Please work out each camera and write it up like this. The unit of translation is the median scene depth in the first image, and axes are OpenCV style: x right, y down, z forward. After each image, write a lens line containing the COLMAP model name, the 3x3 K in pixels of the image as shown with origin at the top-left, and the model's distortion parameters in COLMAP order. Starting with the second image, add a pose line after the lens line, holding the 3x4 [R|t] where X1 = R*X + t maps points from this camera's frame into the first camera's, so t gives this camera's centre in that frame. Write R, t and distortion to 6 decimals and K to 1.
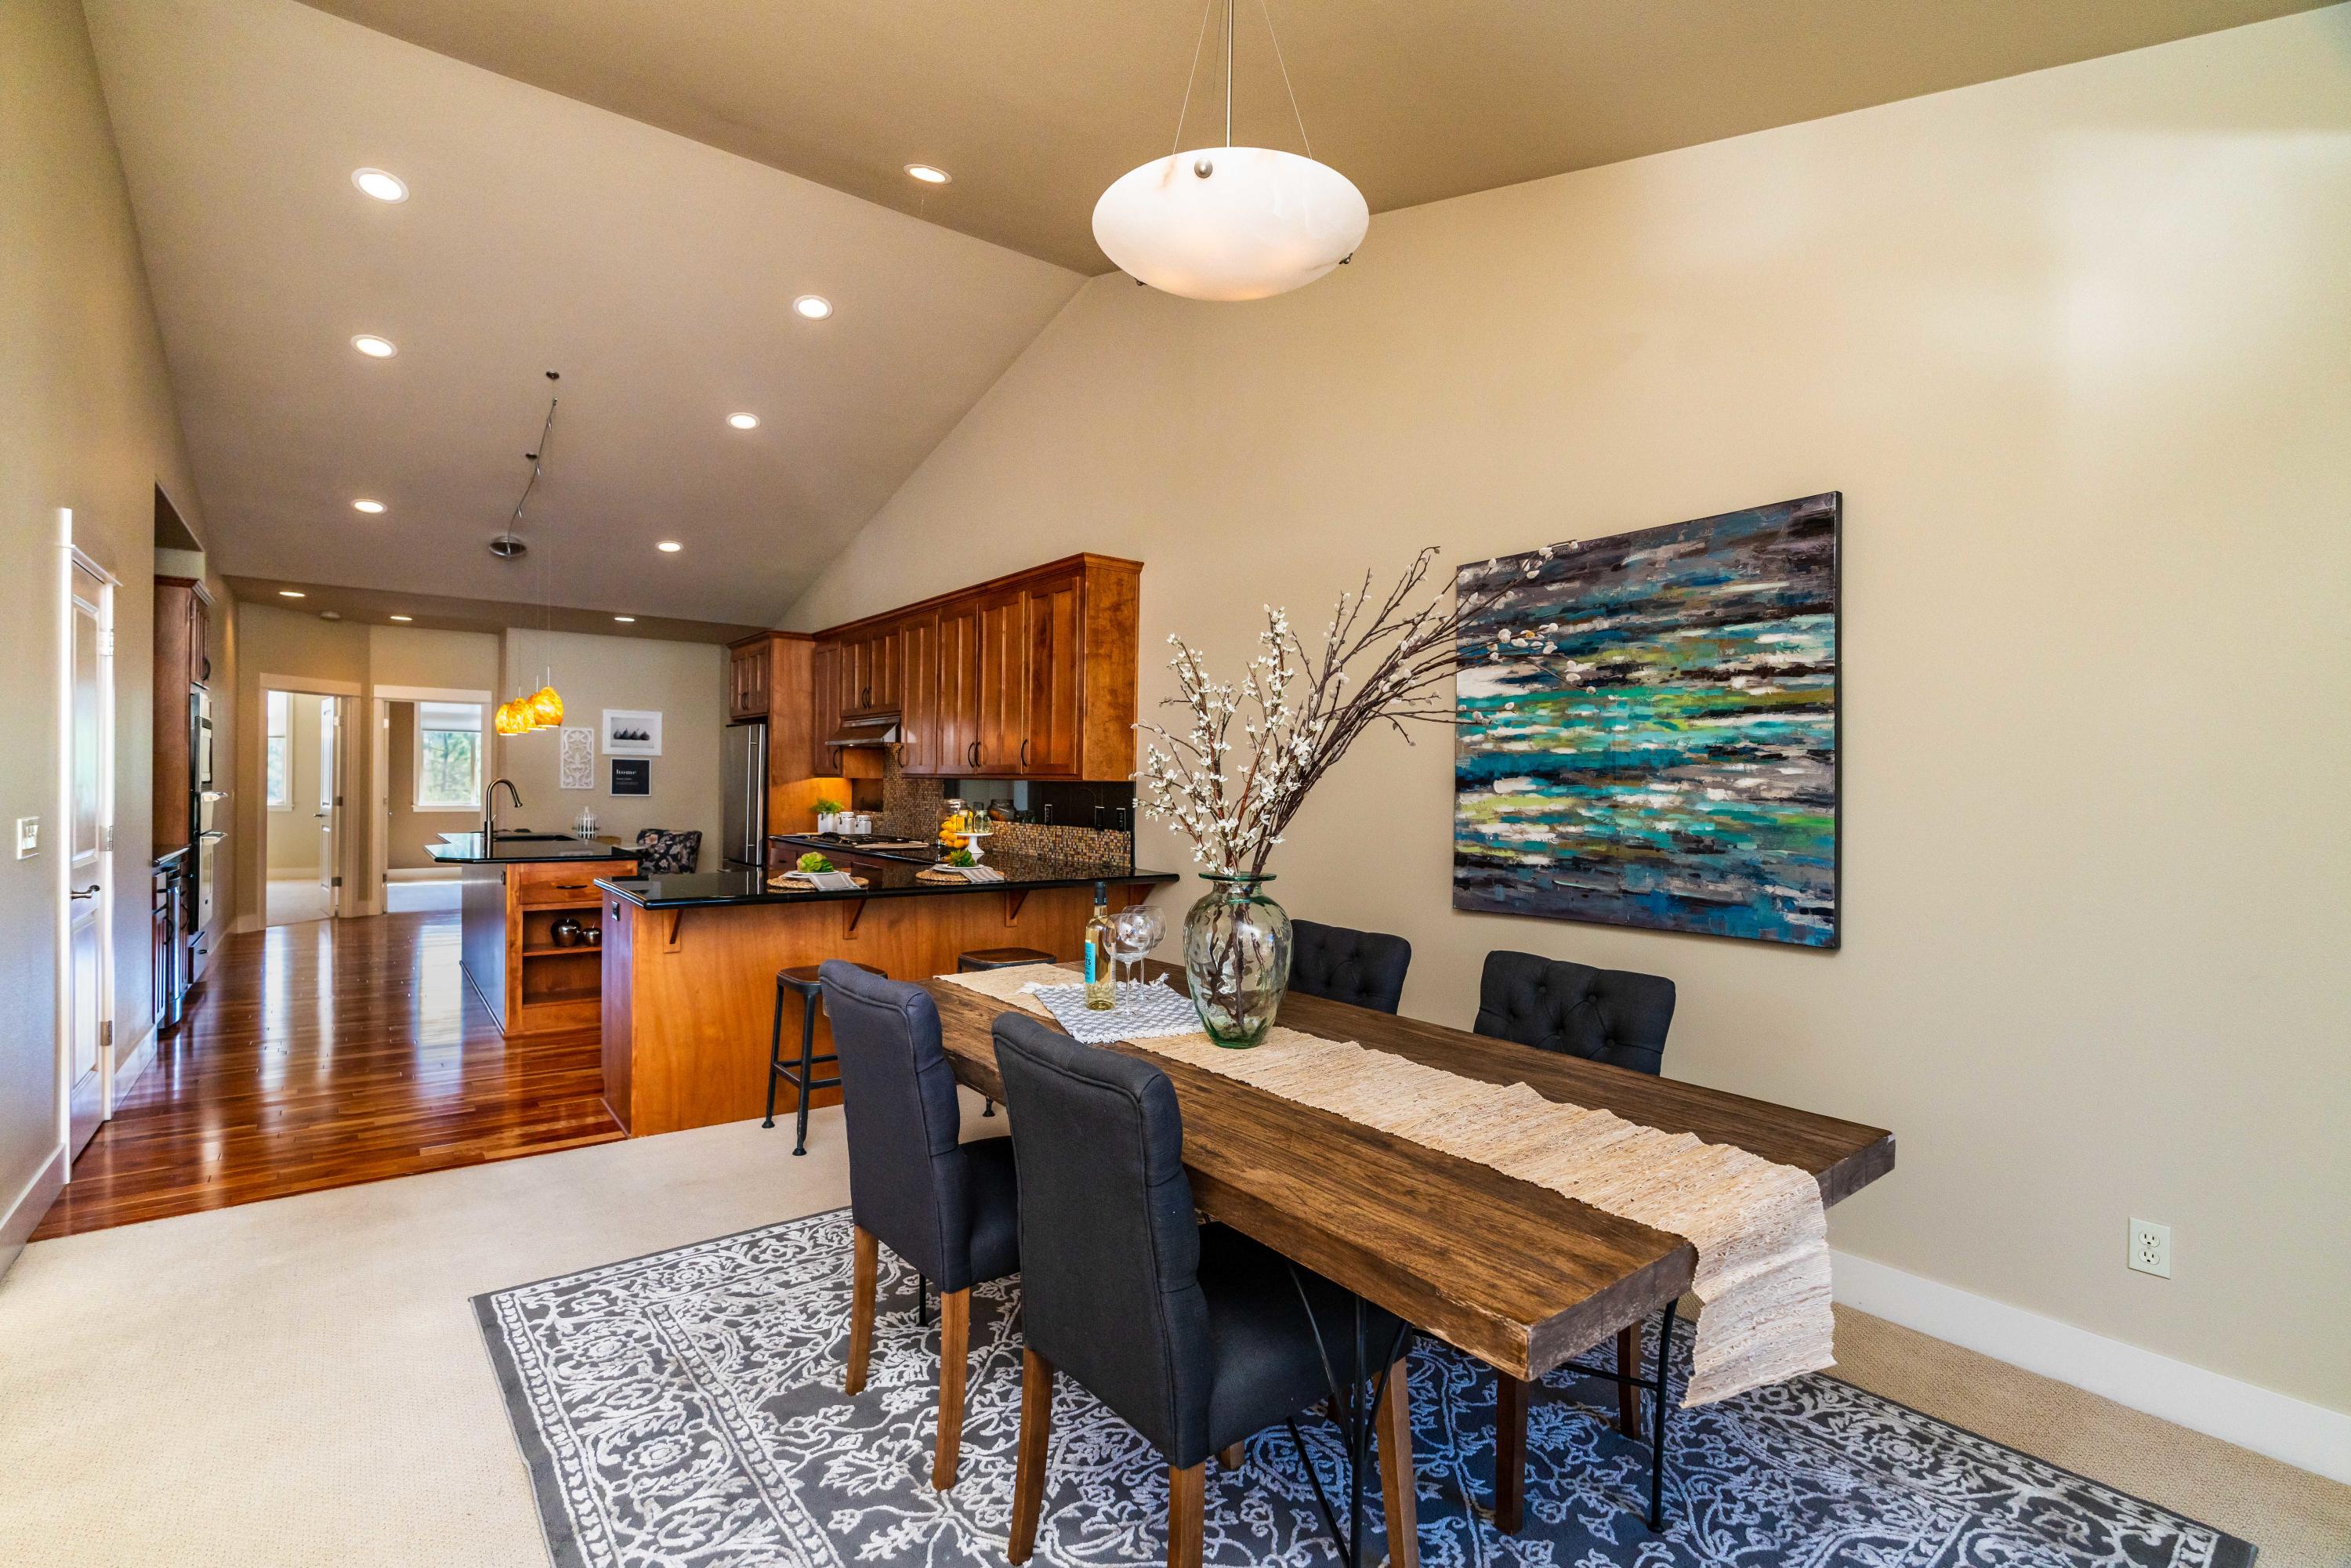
lens RADIAL K [[1073.6, 0, 1141.2], [0, 1073.6, 796.9], [0, 0, 1]] dist [-0.006740, 0.004541]
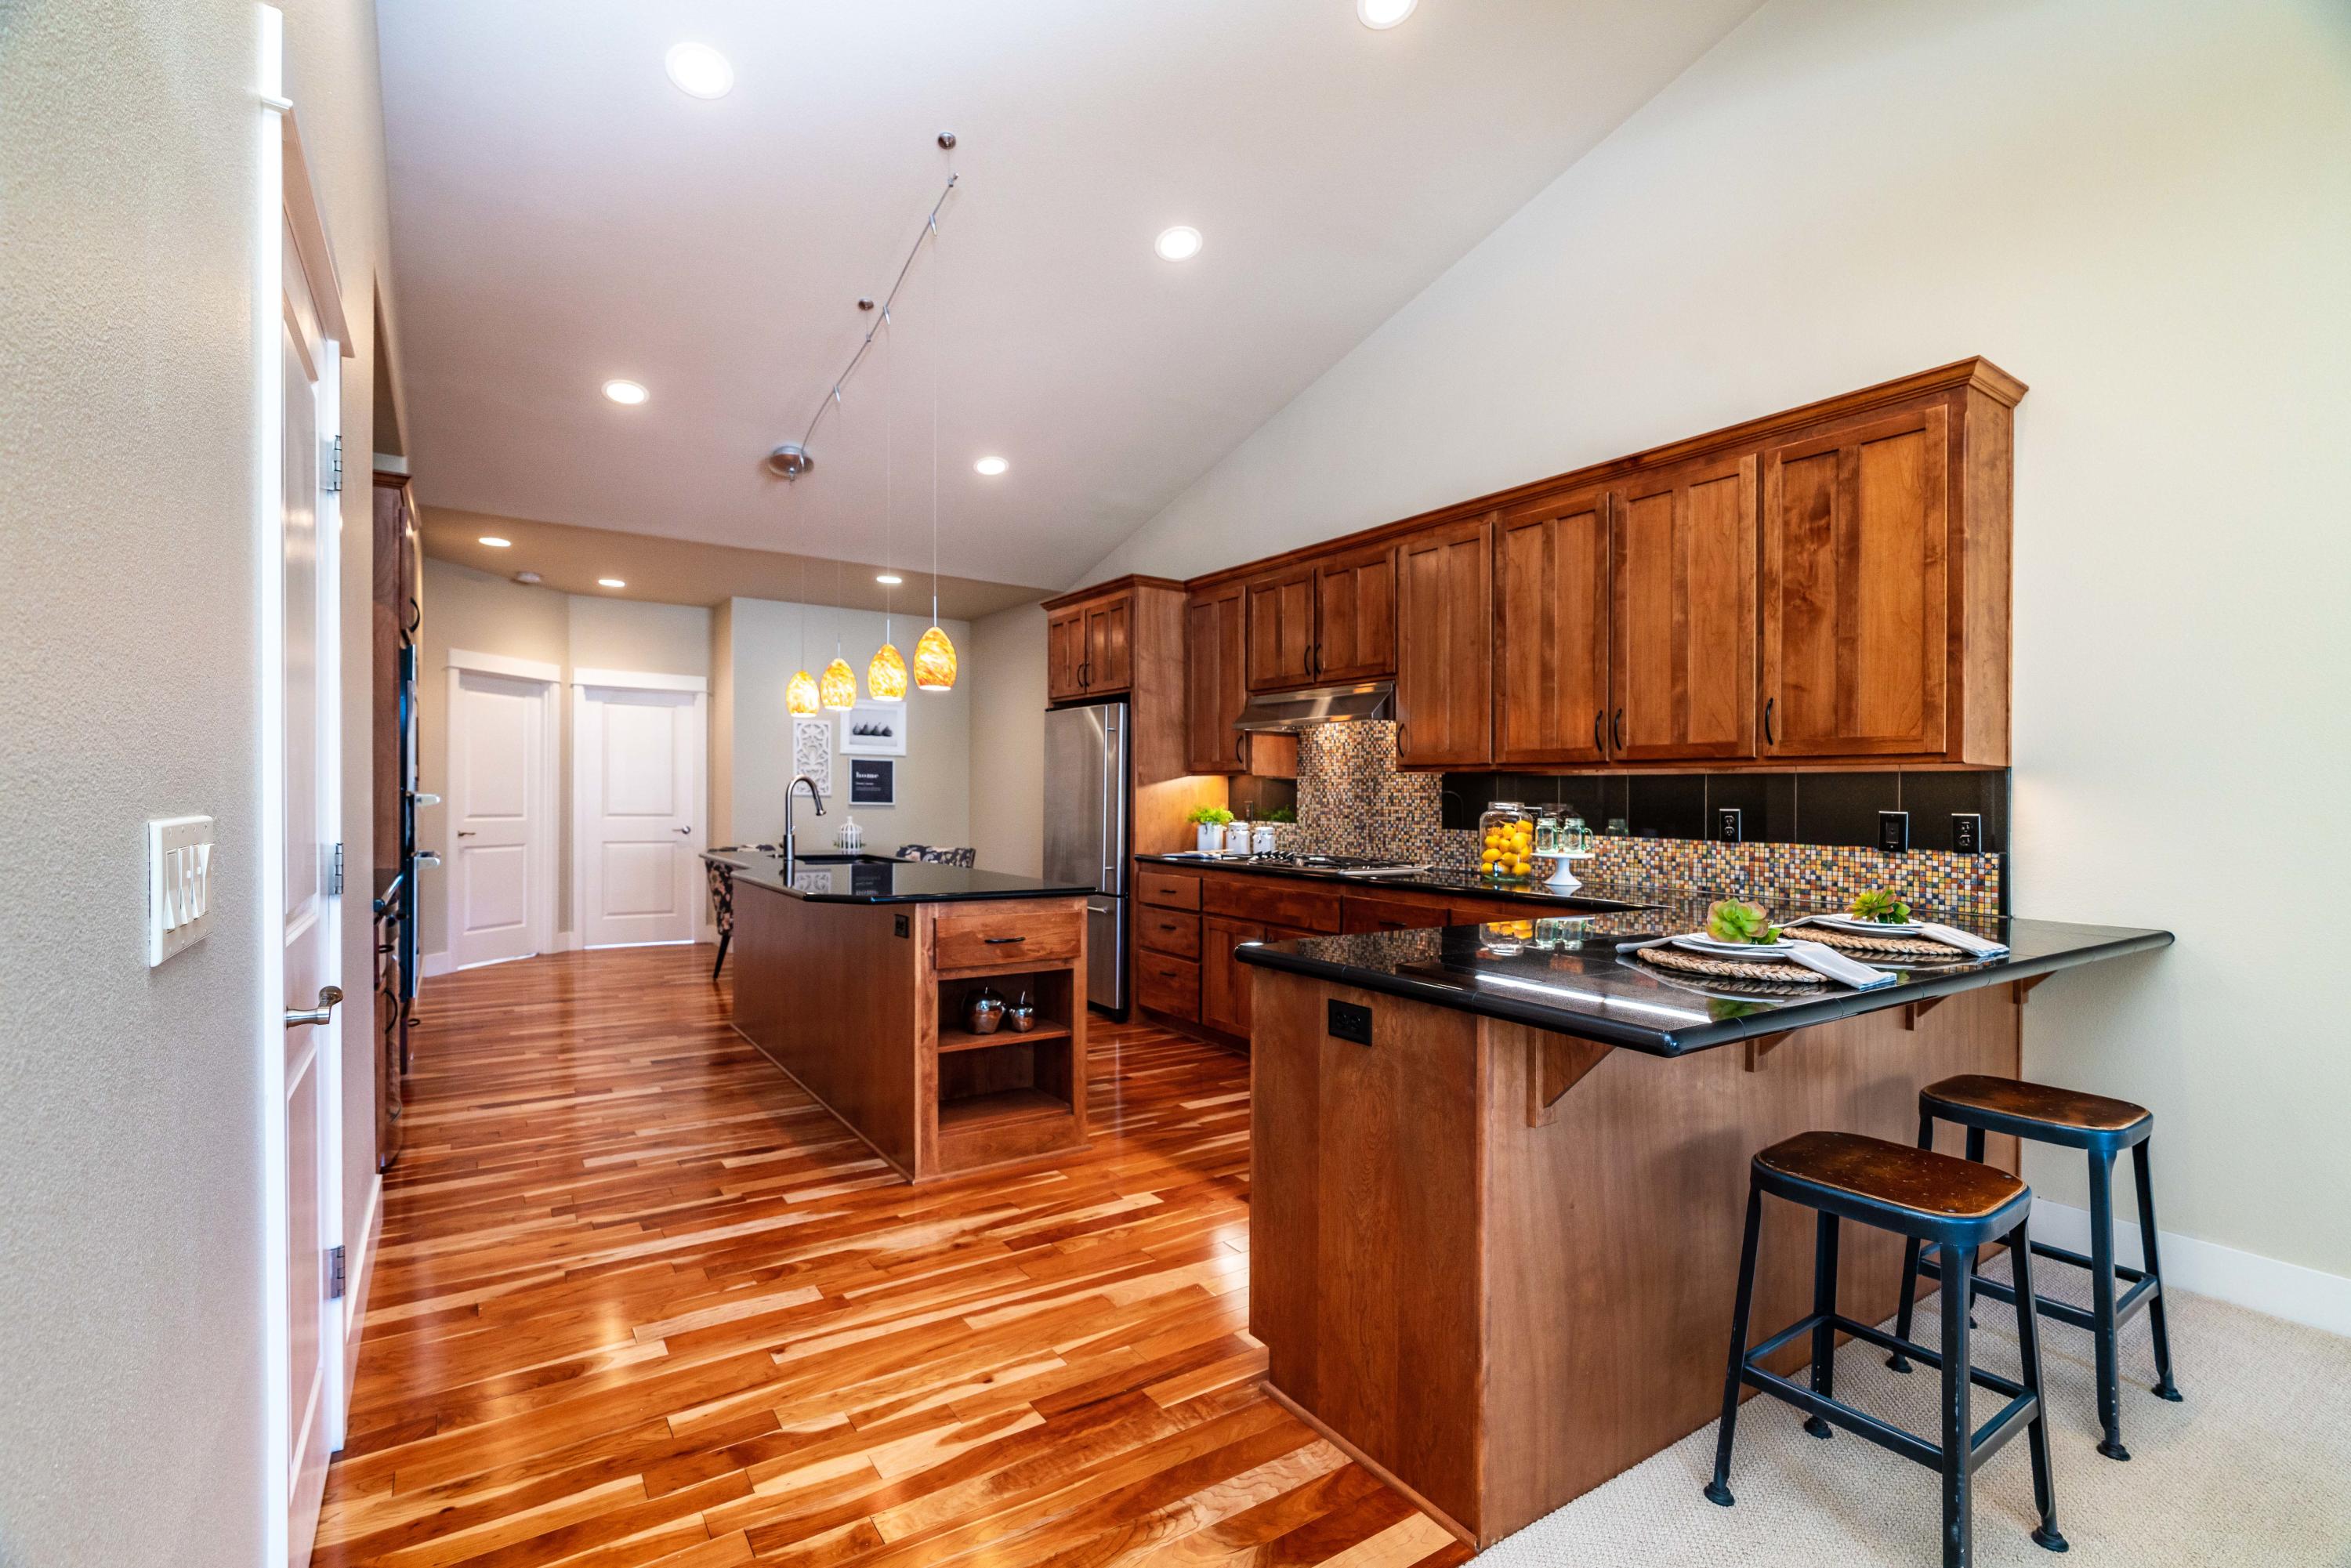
lens RADIAL K [[1073.6, 0, 1174.1], [0, 1073.6, 815.5], [0, 0, 1]] dist [-0.006740, 0.004541]
pose [[0.998647, 0.000586, -0.052003, -0.279829], [-0.000434, 0.999996, 0.002940, 0.006592], [0.052005, -0.002914, 0.998643, 0.268207]]
